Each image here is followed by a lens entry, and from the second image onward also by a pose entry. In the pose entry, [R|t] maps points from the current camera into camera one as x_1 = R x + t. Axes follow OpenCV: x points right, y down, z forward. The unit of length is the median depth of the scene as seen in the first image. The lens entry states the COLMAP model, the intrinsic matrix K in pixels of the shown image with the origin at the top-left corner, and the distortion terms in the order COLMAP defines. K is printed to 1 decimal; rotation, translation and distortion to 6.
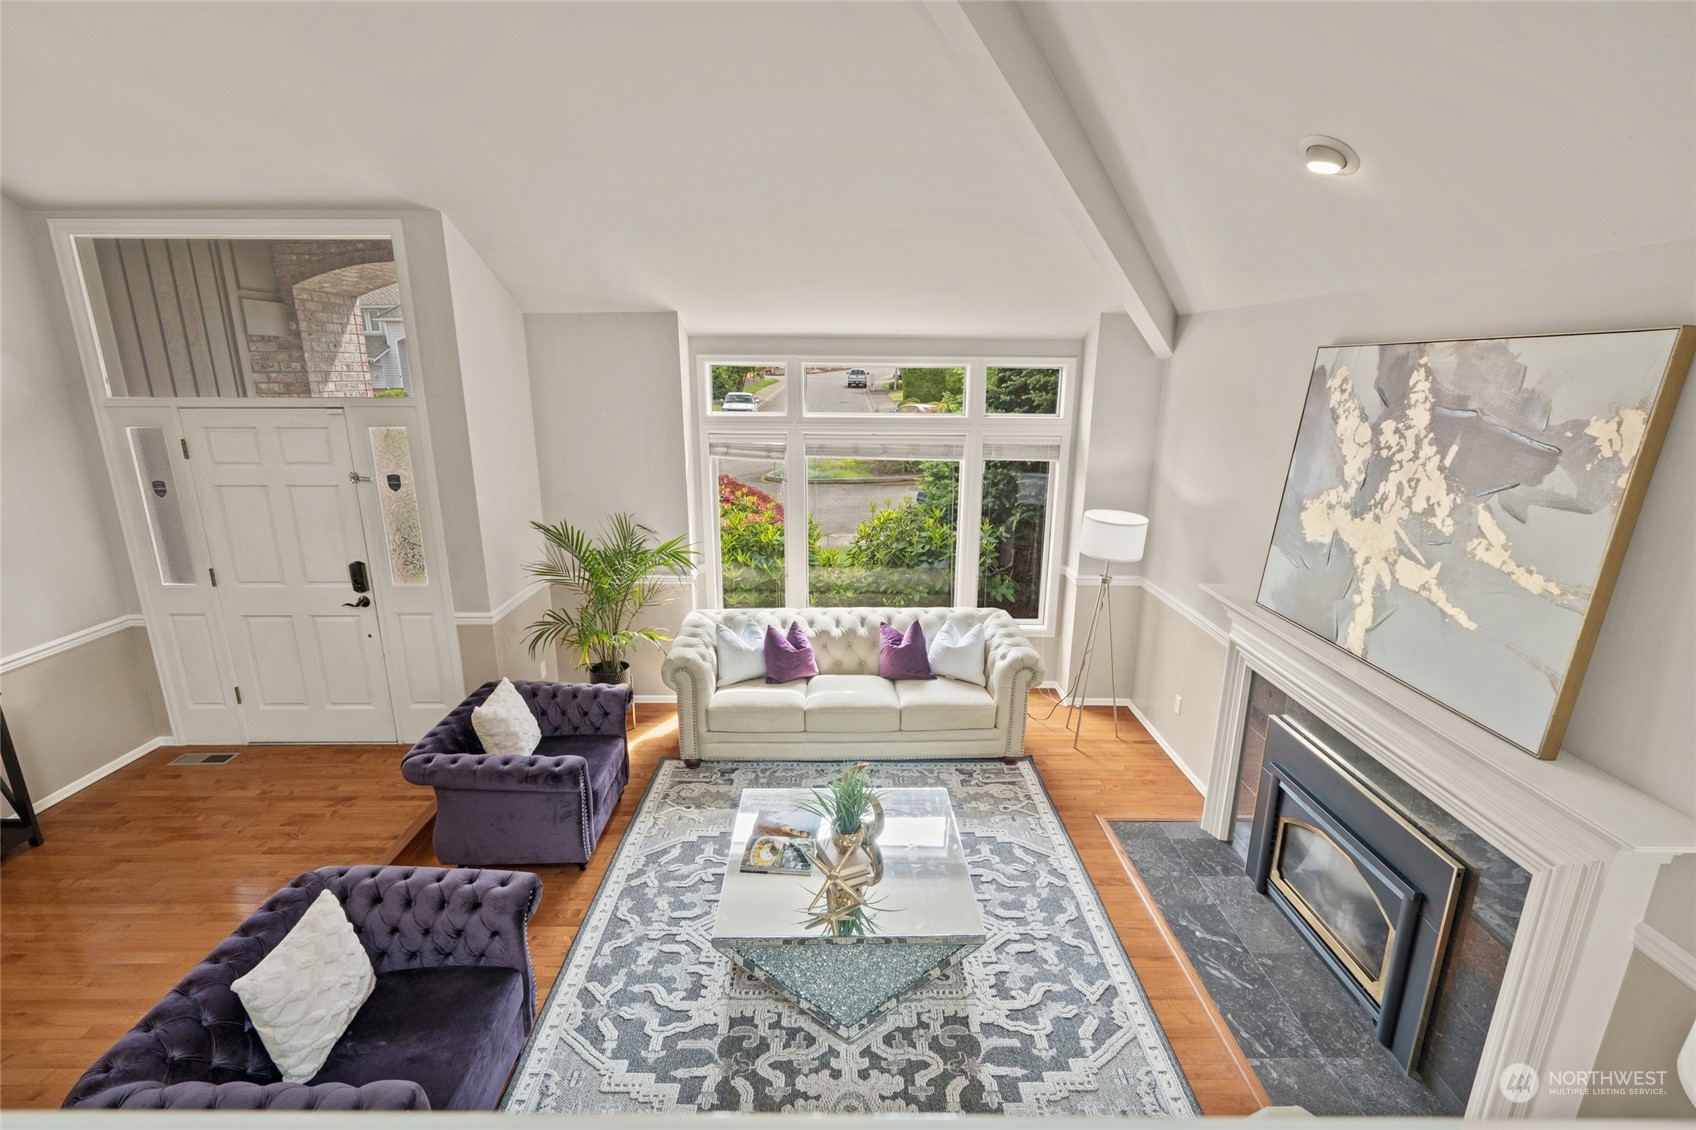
lens RADIAL K [[744.8, 0, 850.0], [0, 744.8, 565.7], [0, 0, 1]] dist [-0.005223, -0.000750]
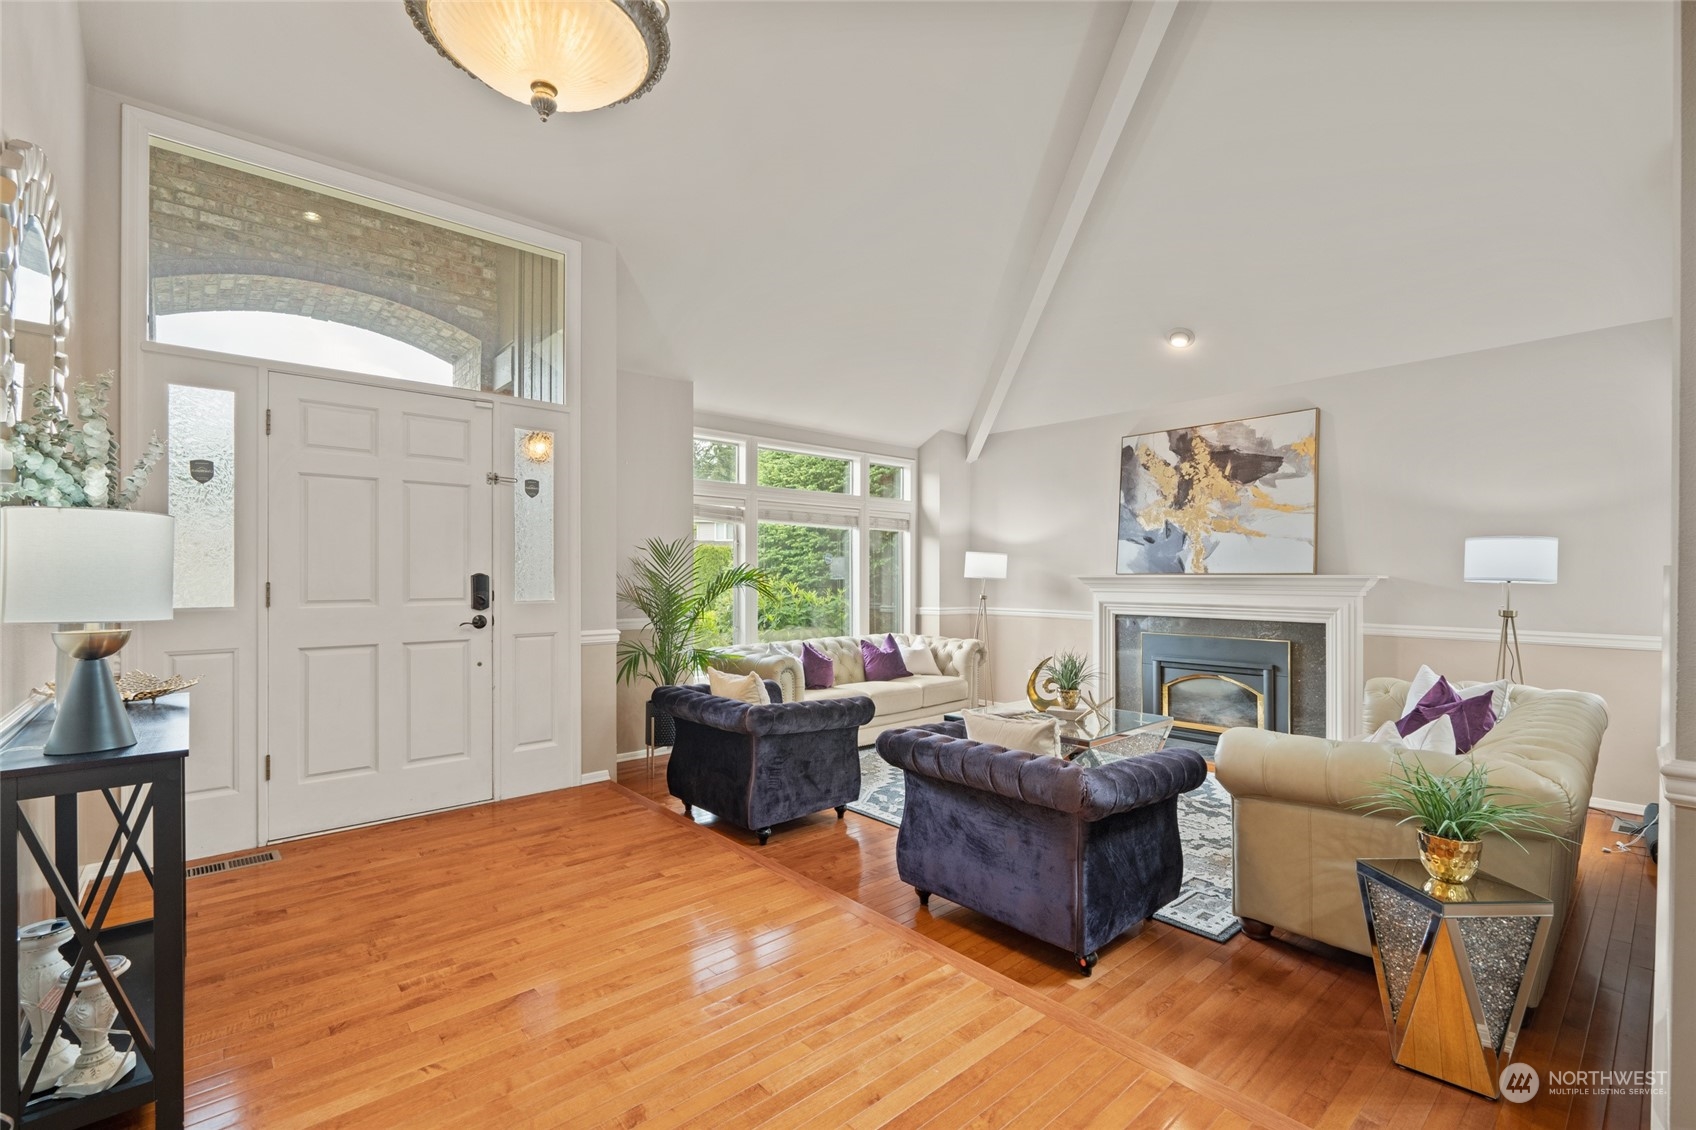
lens RADIAL K [[744.8, 0, 850.7], [0, 744.8, 569.8], [0, 0, 1]] dist [-0.005223, -0.000750]
pose [[0.753285, 0.002880, 0.657687, -1.325369], [0.167439, 0.966201, -0.196009, 0.340065], [-0.636023, 0.257773, 0.727343, 0.132544]]
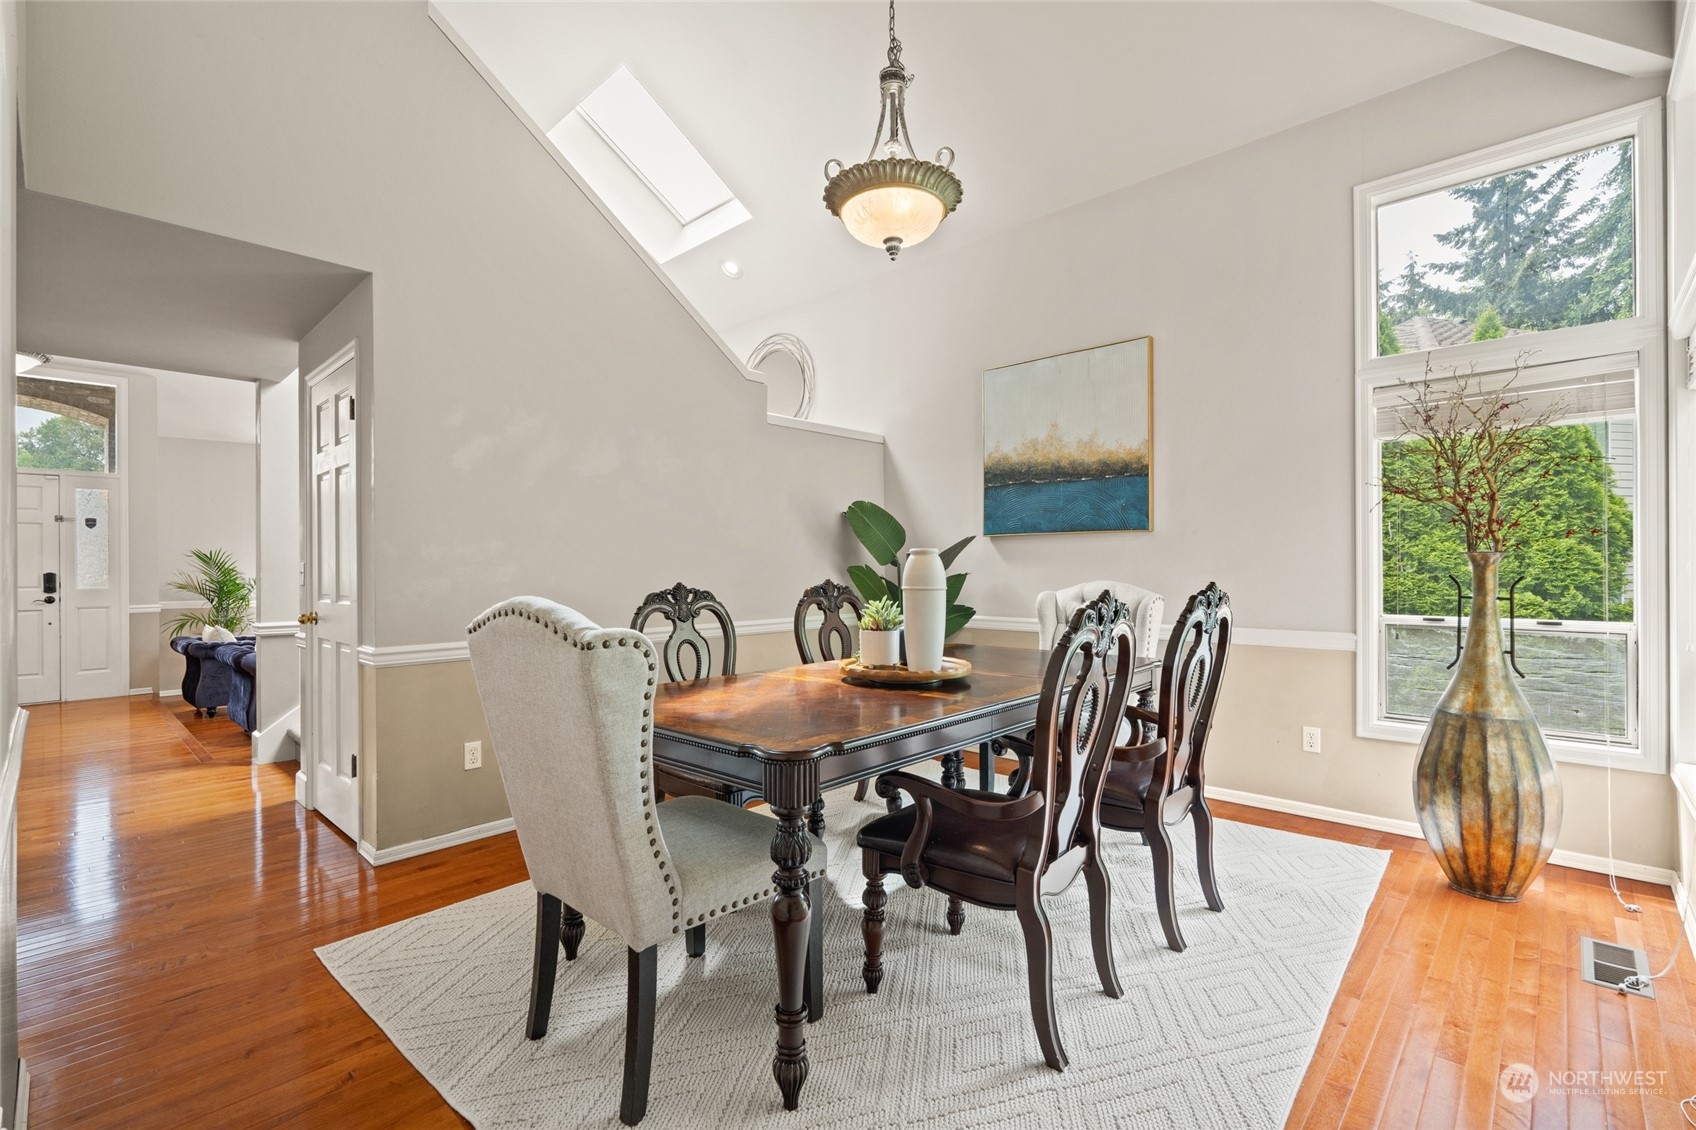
lens RADIAL K [[744.8, 0, 857.9], [0, 744.8, 574.4], [0, 0, 1]] dist [-0.005223, -0.000750]
pose [[0.679866, -0.012799, 0.733225, -0.944771], [0.197791, 0.965994, -0.166535, 0.852373], [-0.706159, 0.258247, 0.659278, -1.741549]]
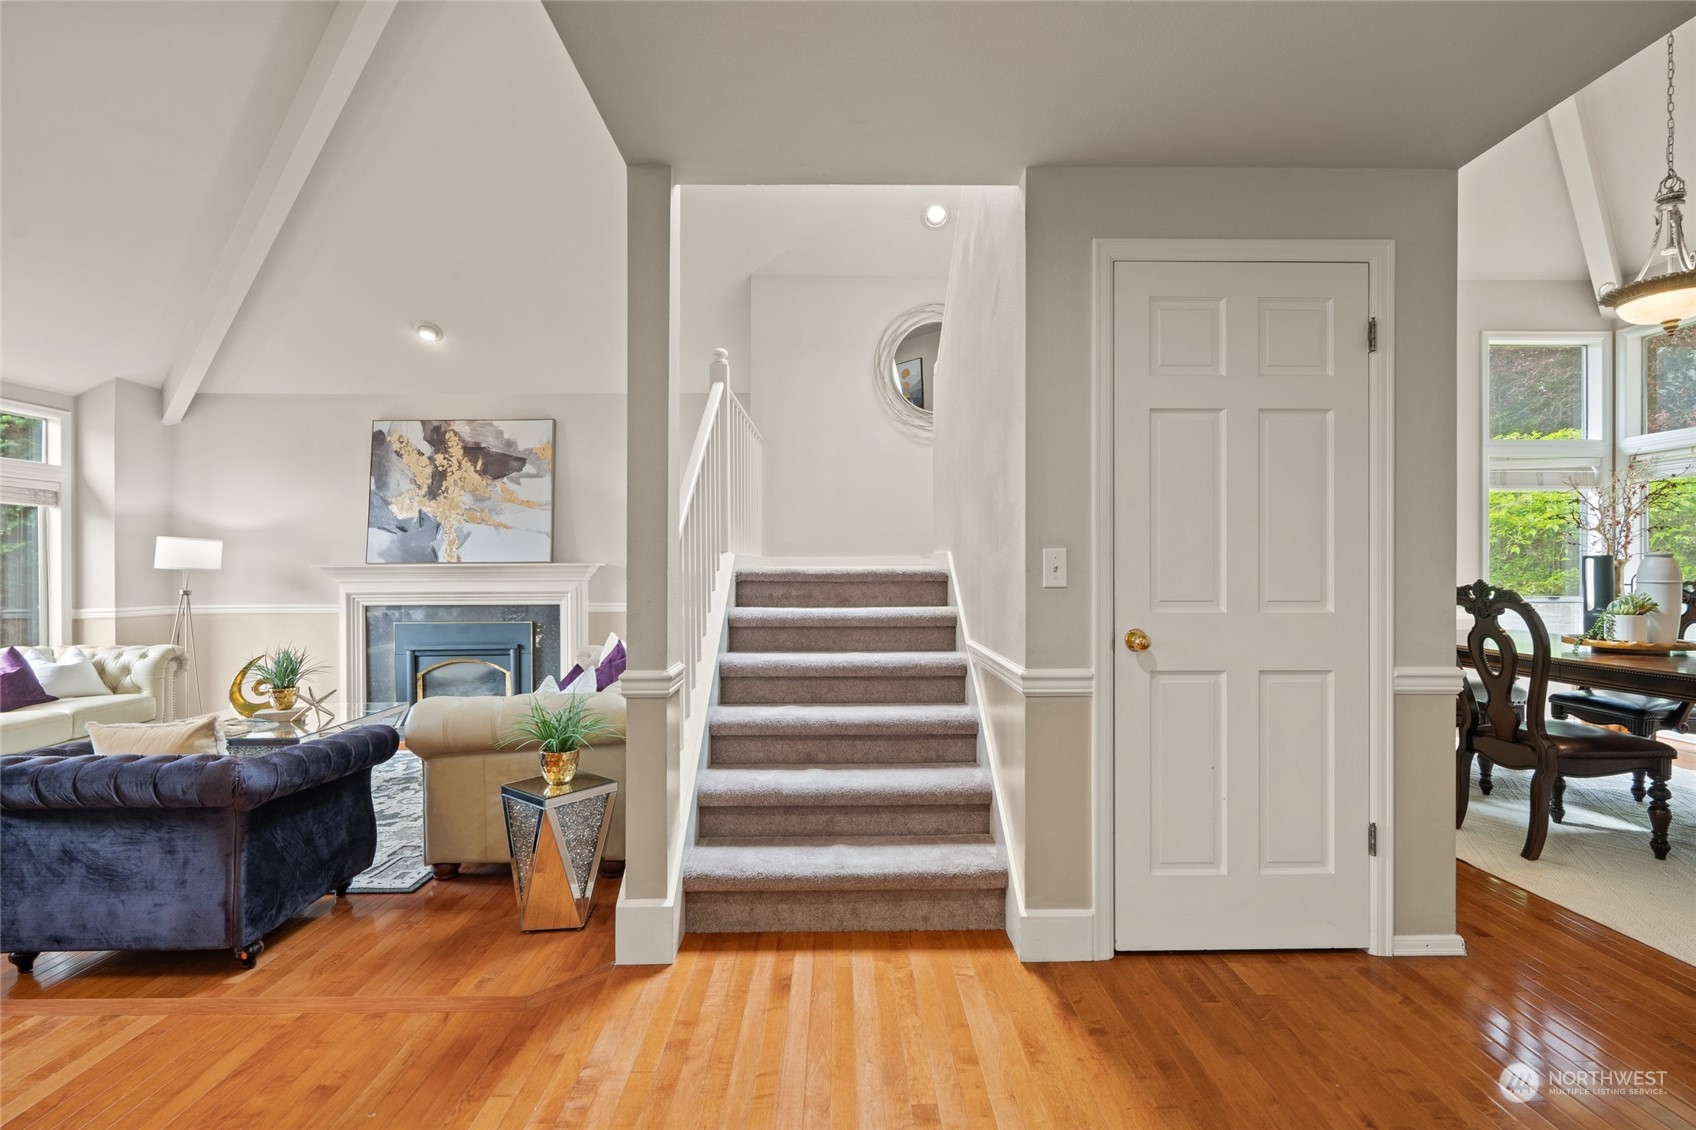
lens RADIAL K [[744.8, 0, 839.2], [0, 744.8, 564.5], [0, 0, 1]] dist [-0.005223, -0.000750]
pose [[-0.011242, -0.003910, 0.999929, -1.392582], [0.258792, 0.965910, 0.006687, 0.385177], [-0.965868, 0.258849, -0.009847, -0.026091]]
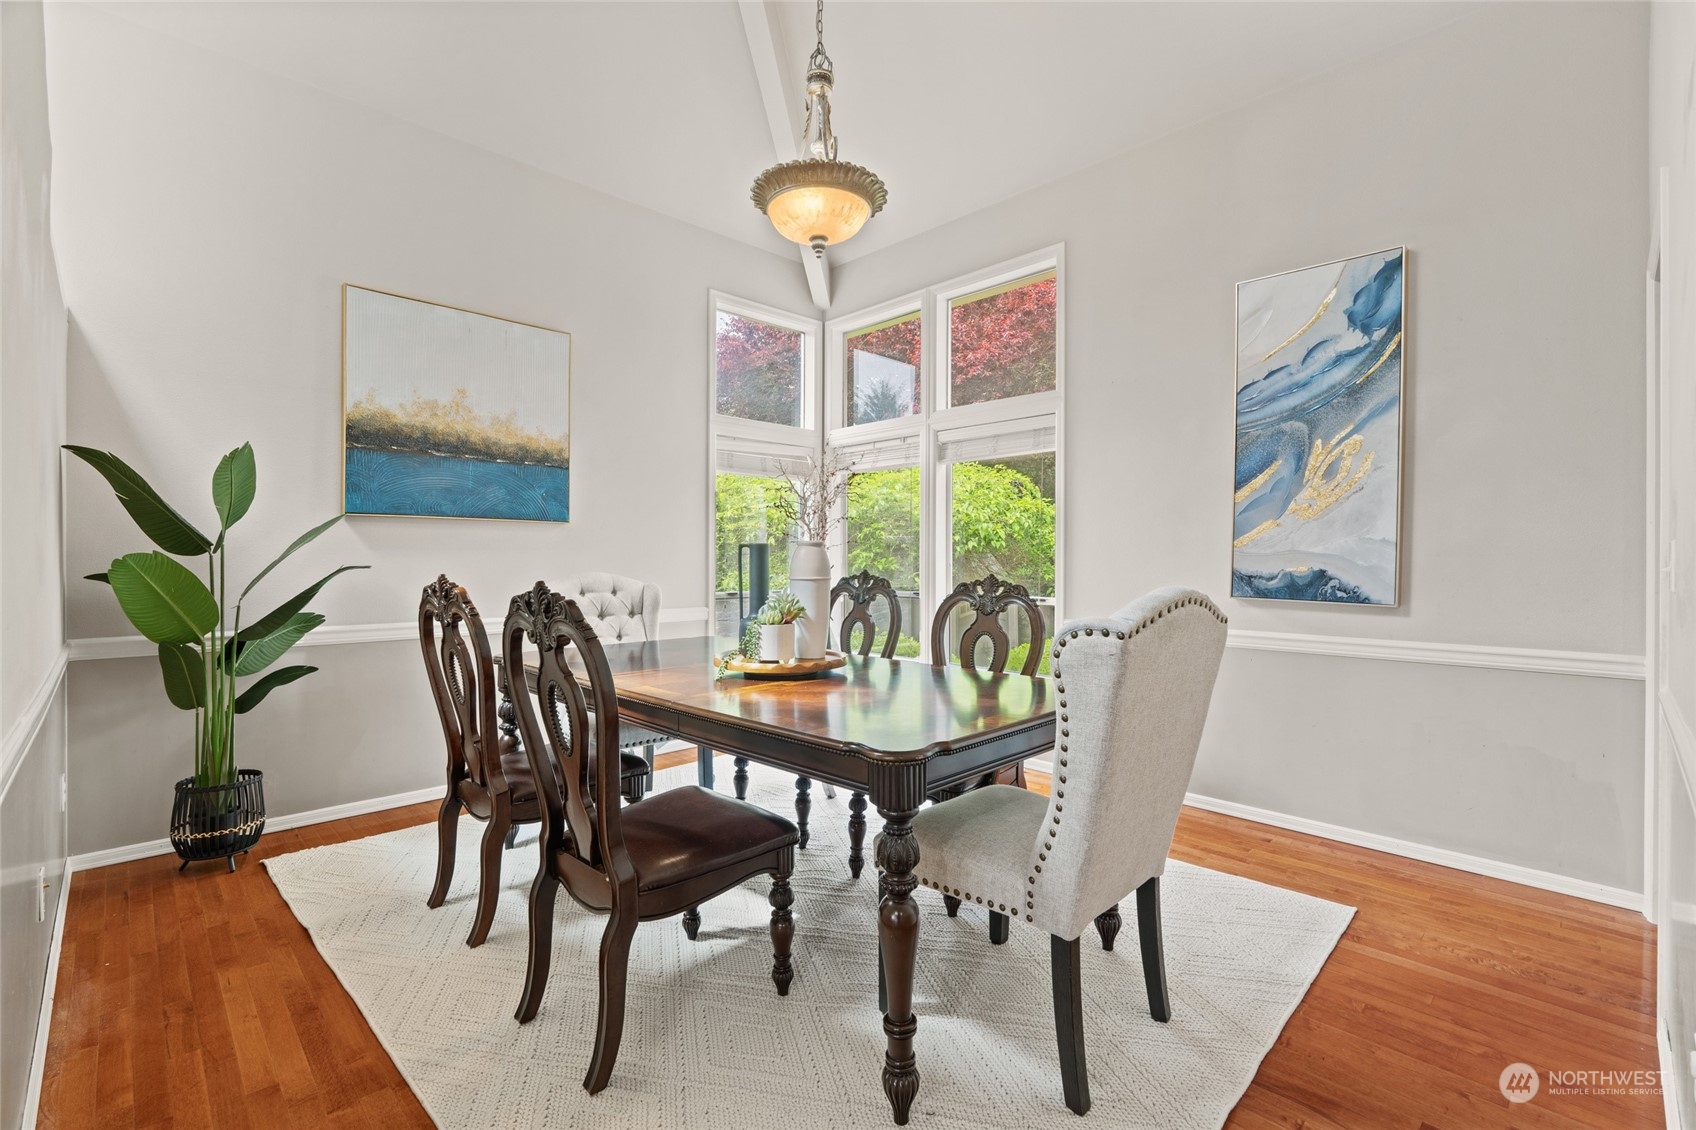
lens RADIAL K [[744.8, 0, 834.2], [0, 744.8, 554.5], [0, 0, 1]] dist [-0.005223, -0.000750]
pose [[-0.692282, -0.001755, 0.721625, -0.939131], [0.181321, 0.967492, 0.176302, 0.562721], [-0.698475, 0.252896, -0.669459, -0.668602]]
